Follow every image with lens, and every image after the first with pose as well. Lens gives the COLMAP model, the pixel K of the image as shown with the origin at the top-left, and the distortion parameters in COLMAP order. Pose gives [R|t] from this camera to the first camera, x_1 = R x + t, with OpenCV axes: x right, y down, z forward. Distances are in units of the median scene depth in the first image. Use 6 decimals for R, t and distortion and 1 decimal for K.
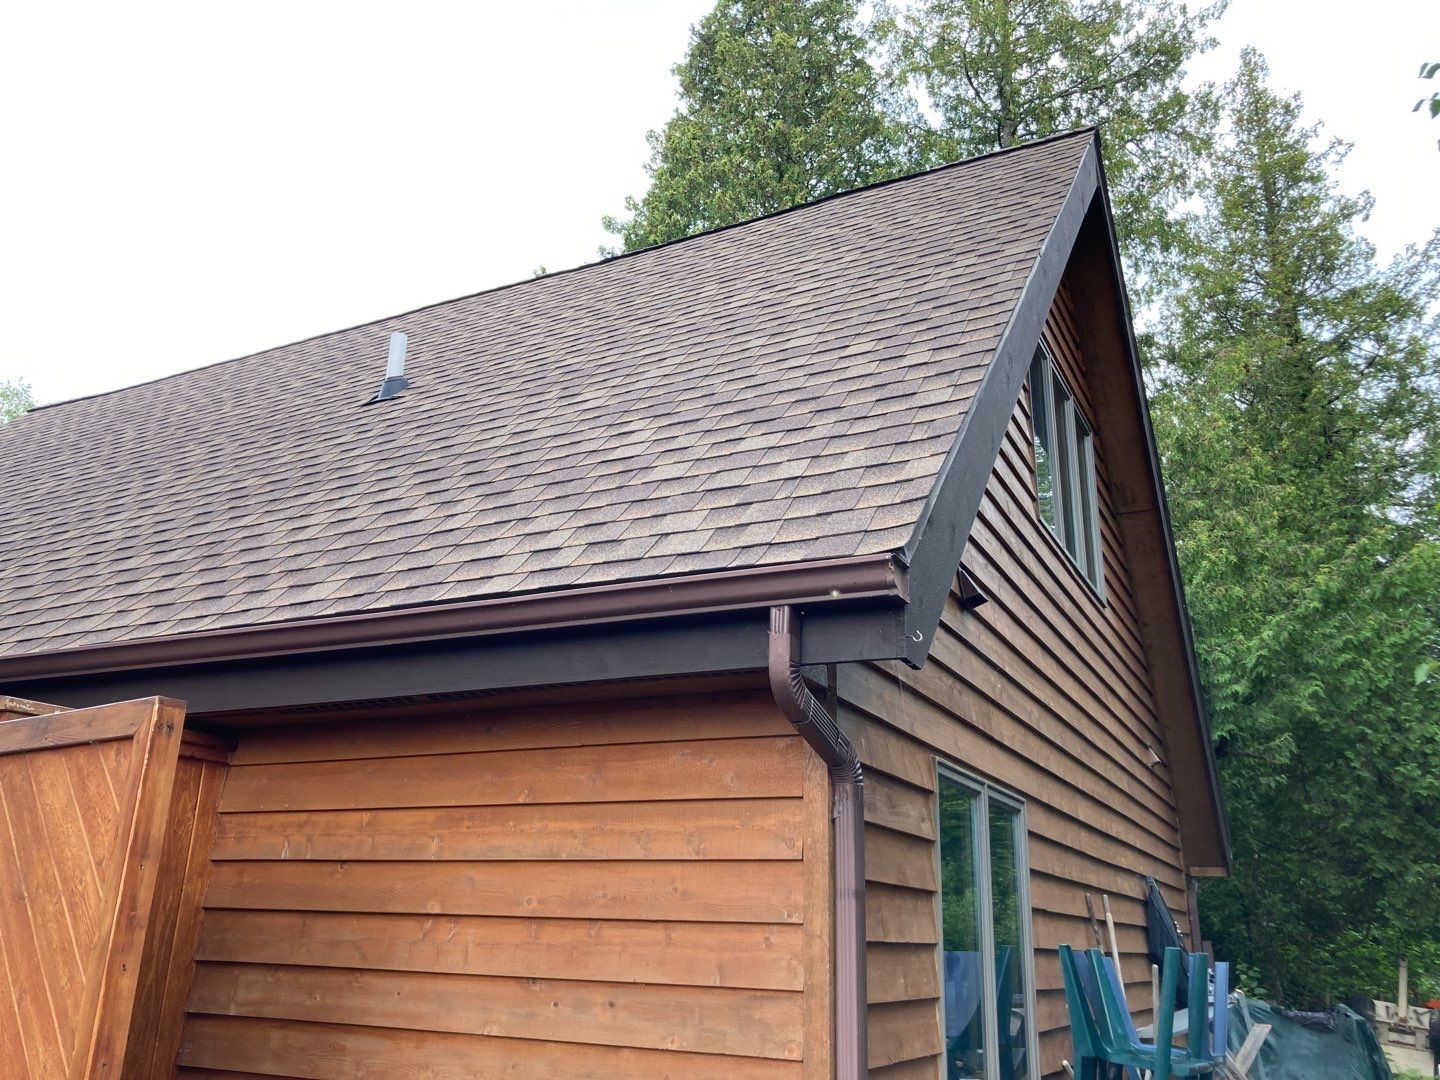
lens RADIAL K [[1161.5, 0, 720.0], [0, 1161.5, 540.0], [0, 0, 1]] dist [0.078141, -0.127947]
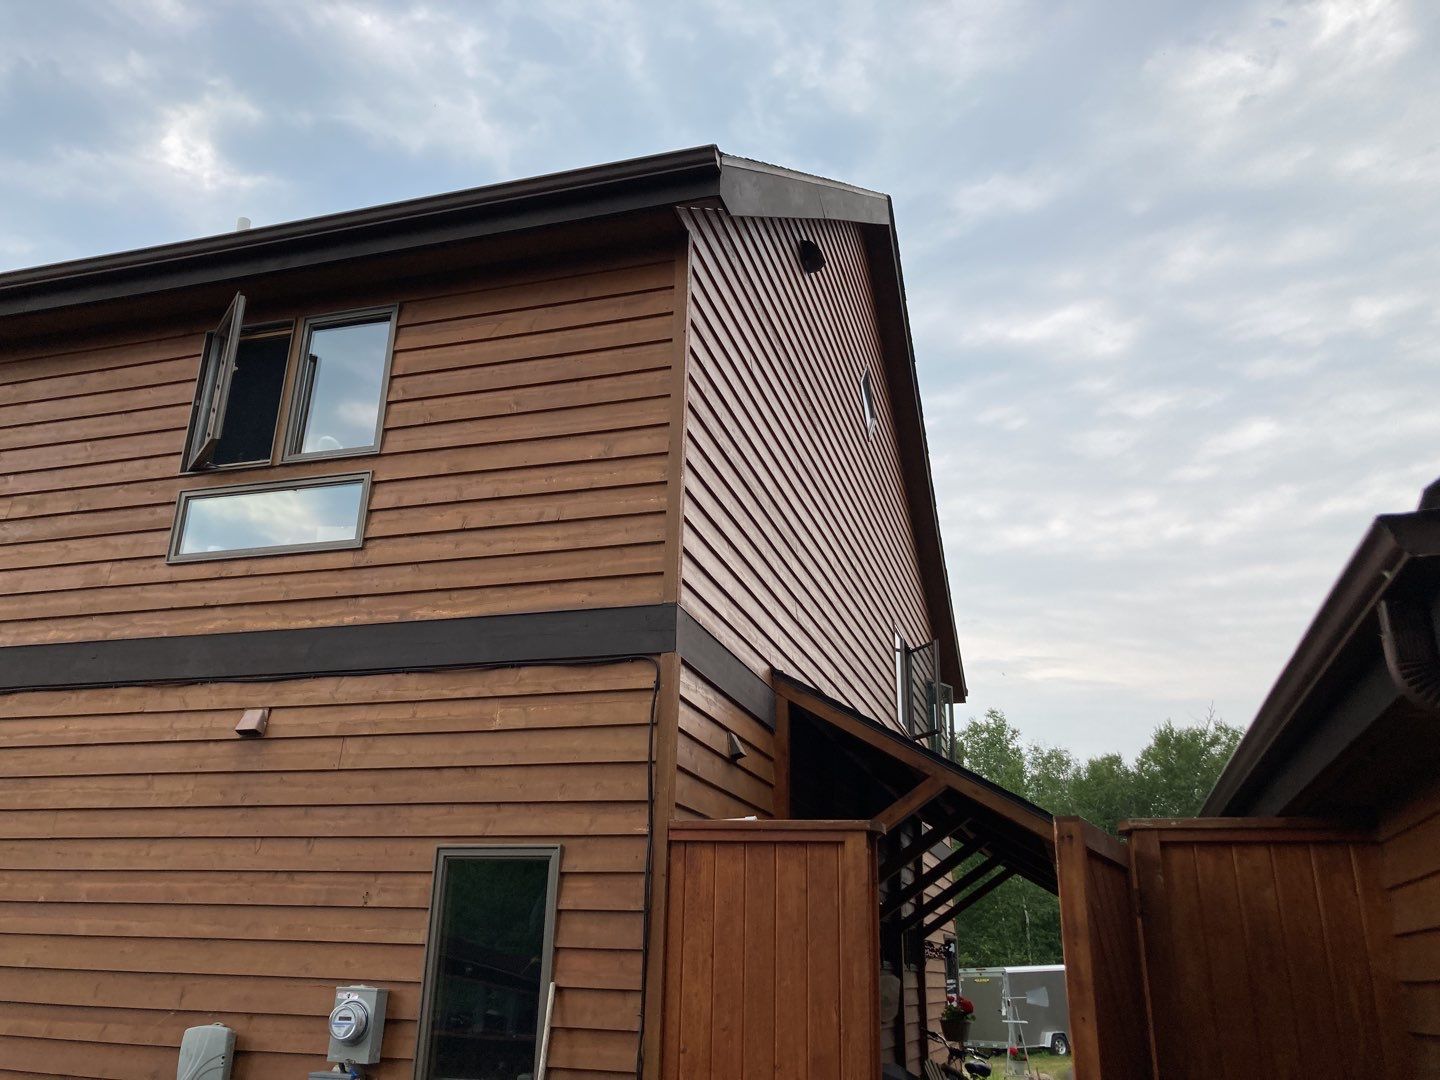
lens RADIAL K [[1161.5, 0, 720.0], [0, 1161.5, 540.0], [0, 0, 1]] dist [0.078141, -0.127947]
pose [[0.179366, -0.361589, -0.914922, 0.764600], [0.288644, 0.908416, -0.302431, 0.136326], [0.940485, -0.209840, 0.267309, 0.333979]]
